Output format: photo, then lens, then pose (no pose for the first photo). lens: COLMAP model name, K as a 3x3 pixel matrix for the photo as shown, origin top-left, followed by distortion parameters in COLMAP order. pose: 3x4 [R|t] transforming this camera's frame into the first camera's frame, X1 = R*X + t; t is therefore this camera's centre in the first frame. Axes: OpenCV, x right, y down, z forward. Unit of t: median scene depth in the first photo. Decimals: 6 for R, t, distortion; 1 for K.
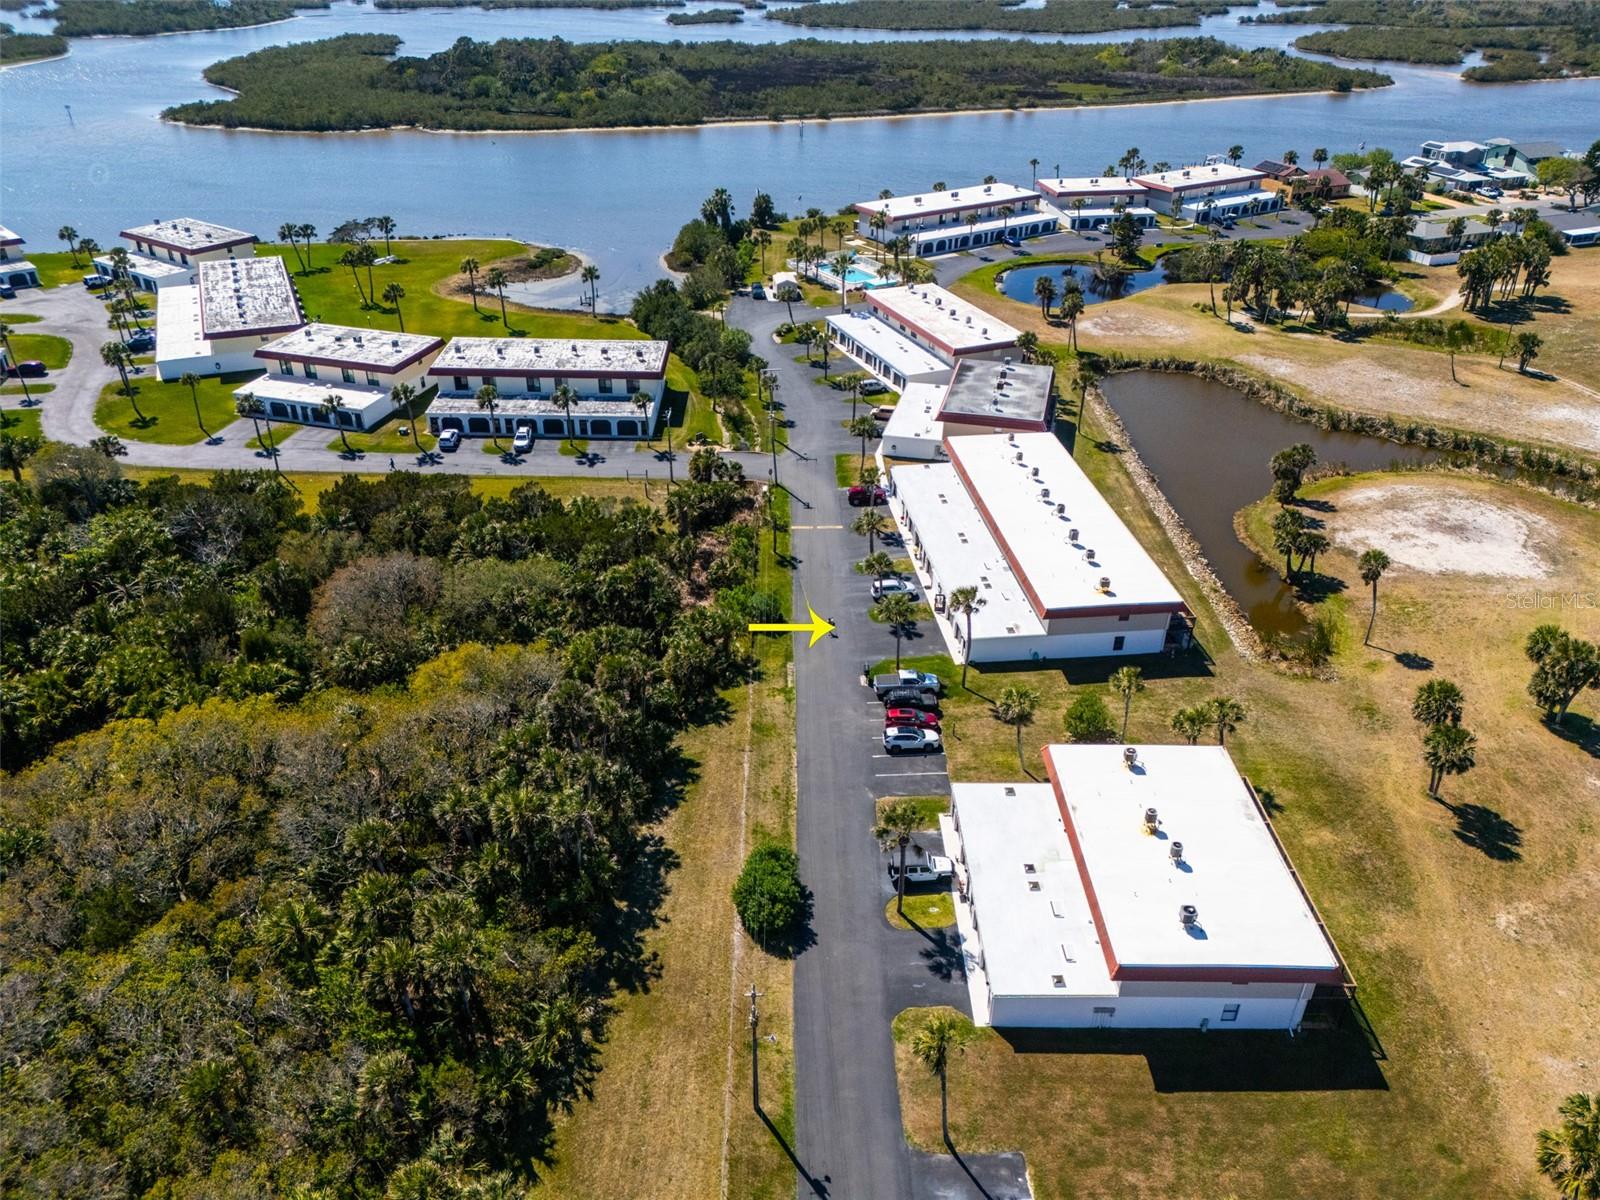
lens RADIAL K [[1165.5, 0, 779.9], [0, 1165.5, 636.6], [0, 0, 1]] dist [0.055514, -0.077053]
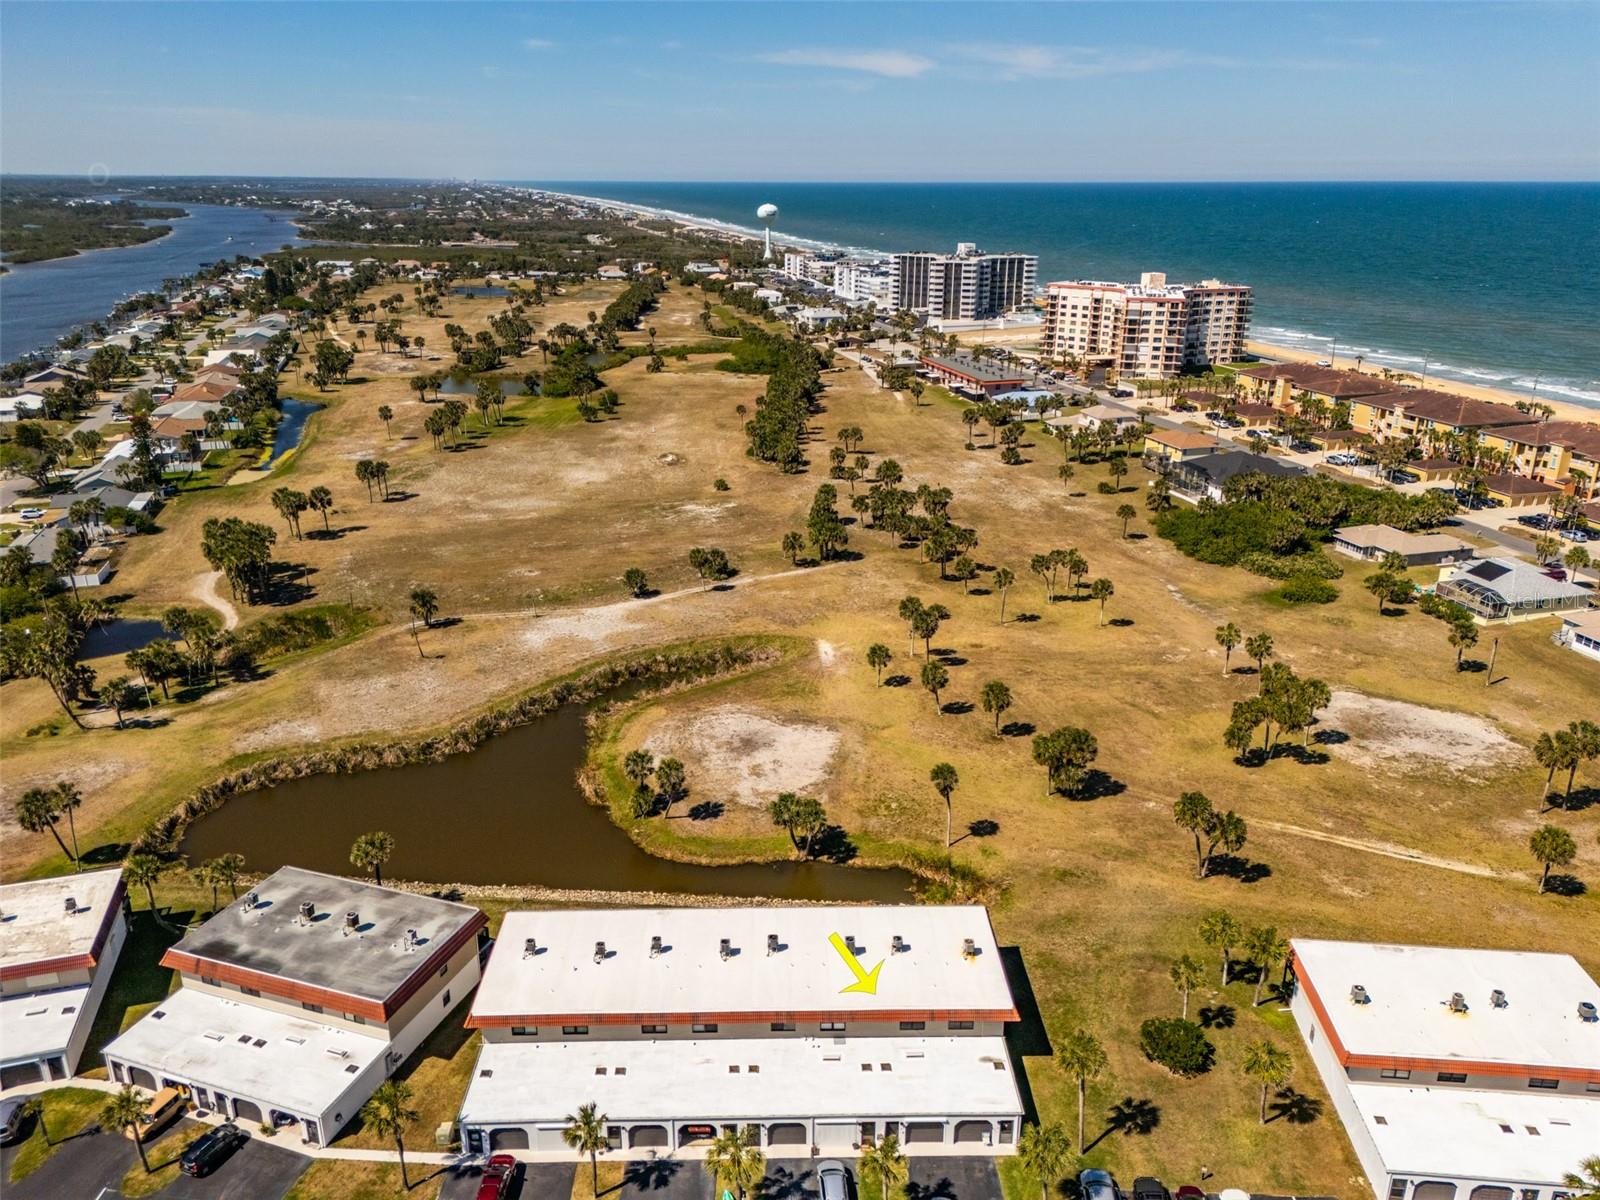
lens RADIAL K [[1170.8, 0, 800.6], [0, 1170.8, 604.5], [0, 0, 1]] dist [0.076199, -0.080156]
pose [[0.079920, -0.345341, 0.935068, -0.250128], [0.531147, 0.808556, 0.253220, -0.294896], [-0.843502, 0.476421, 0.248046, 0.429930]]
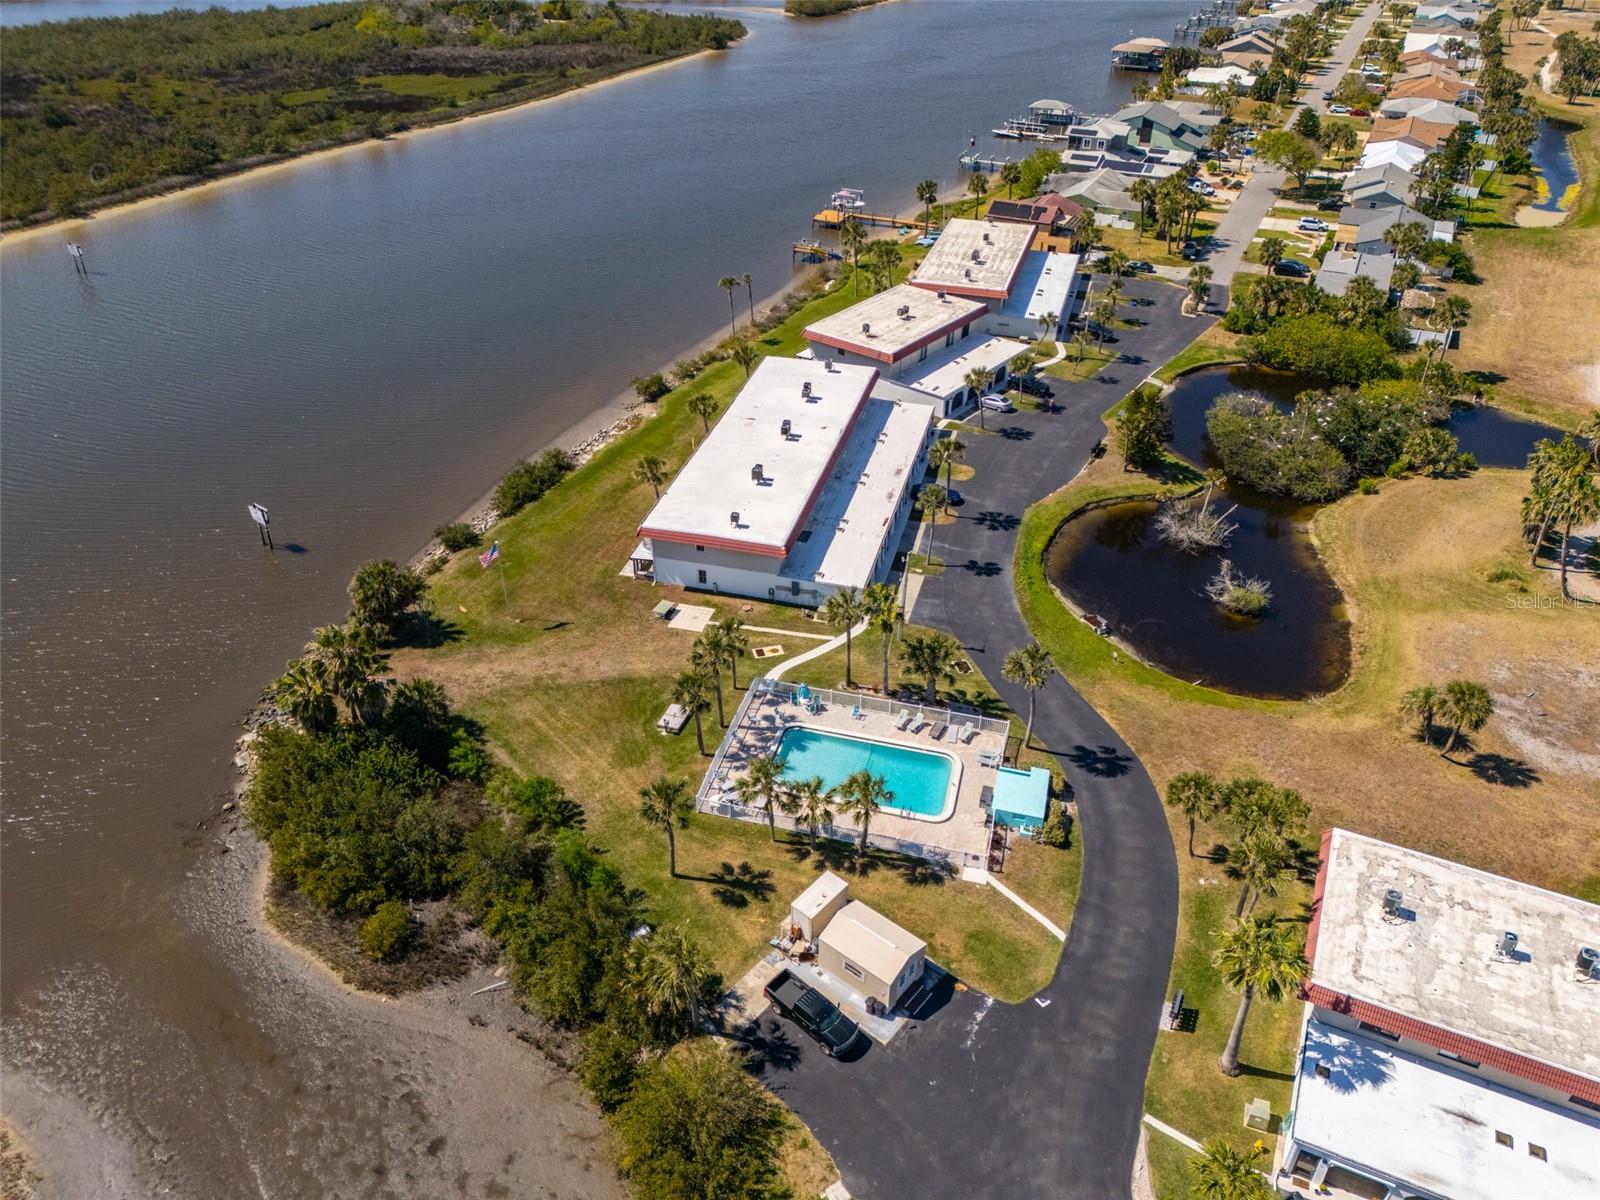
lens RADIAL K [[1170.1, 0, 800.0], [0, 1170.1, 600.0], [0, 0, 1]] dist [0.082232, -0.088737]
pose [[0.737134, -0.371426, 0.564514, -0.170882], [0.358375, 0.923111, 0.139406, -0.478222], [-0.572888, 0.099547, 0.813566, 0.793246]]
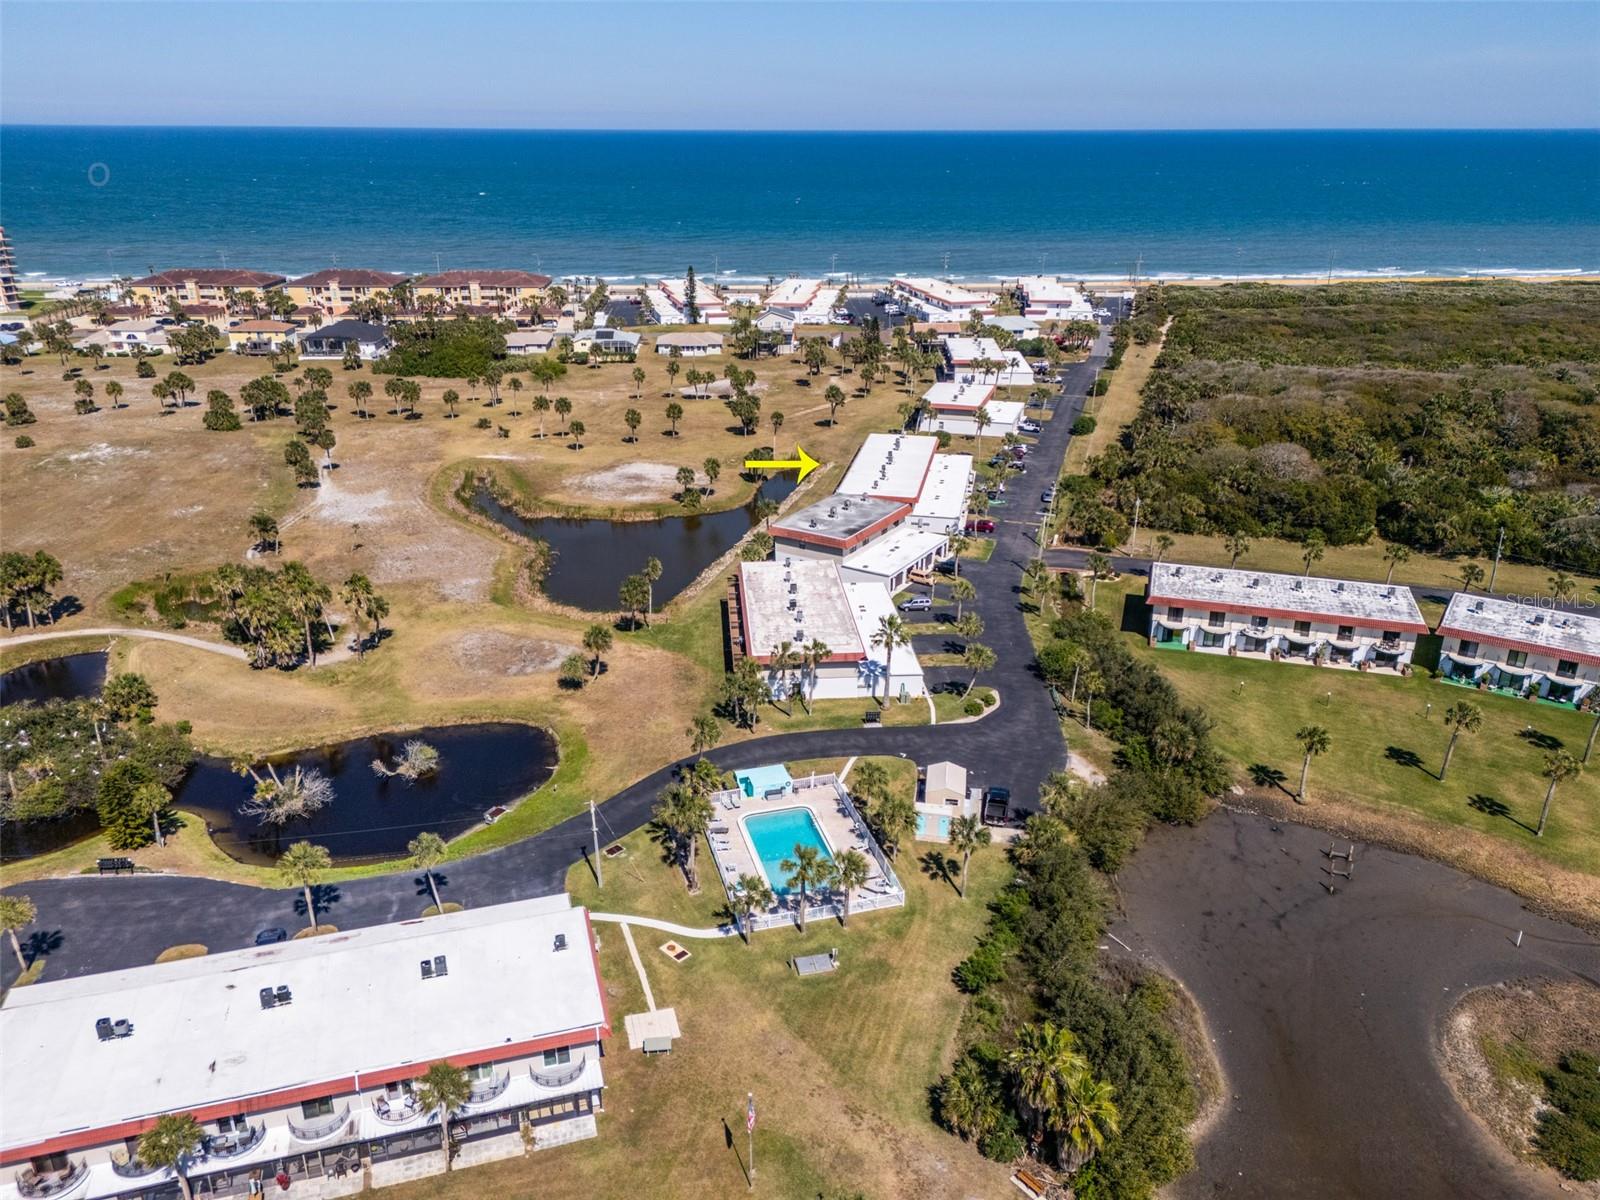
lens RADIAL K [[1170.8, 0, 800.6], [0, 1170.8, 604.5], [0, 0, 1]] dist [0.076199, -0.080156]
pose [[-0.957809, -0.116319, 0.262814, -0.068111], [0.146284, 0.589821, 0.794174, -0.845982], [-0.247391, 0.799113, -0.547920, 1.338543]]
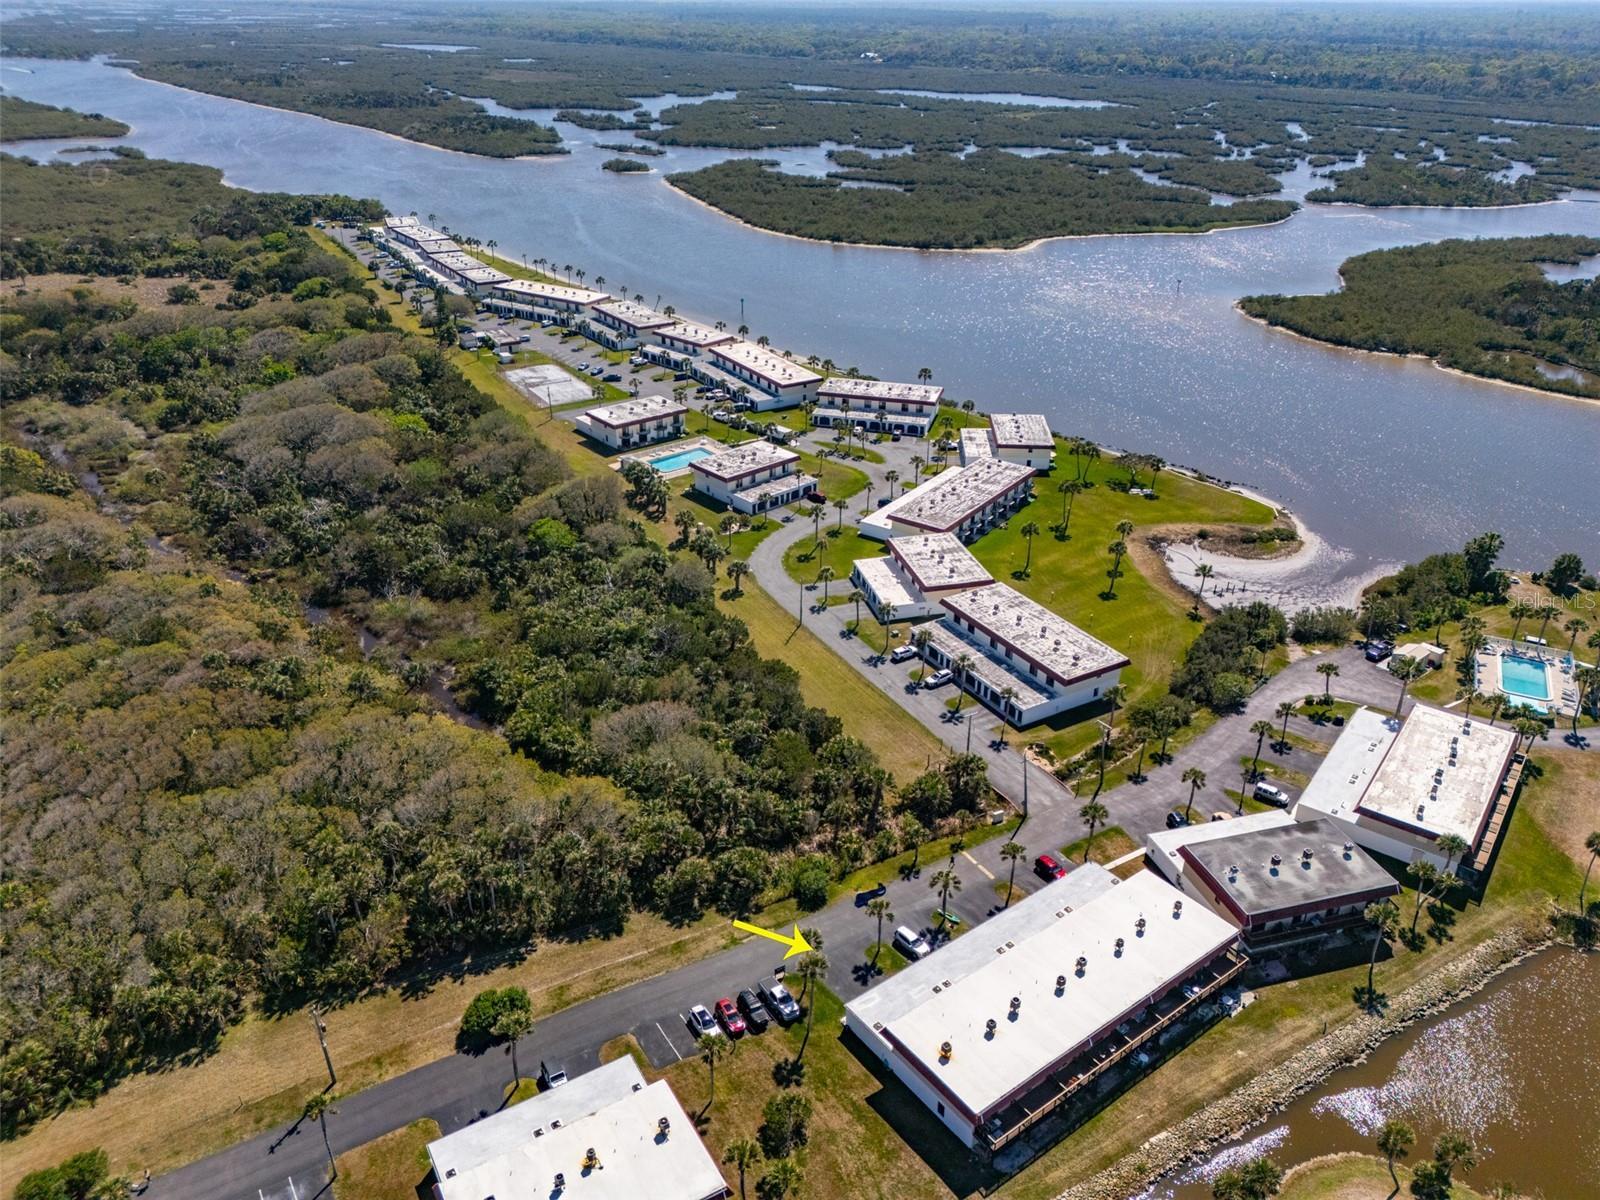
lens RADIAL K [[1132.4, 0, 793.1], [0, 1132.4, 598.6], [0, 0, 1]] dist [0.057328, -0.069175]
pose [[0.502754, 0.390727, -0.771085, 0.468243], [-0.457326, 0.877181, 0.146308, -0.271535], [0.733547, 0.279081, 0.619696, 0.086188]]
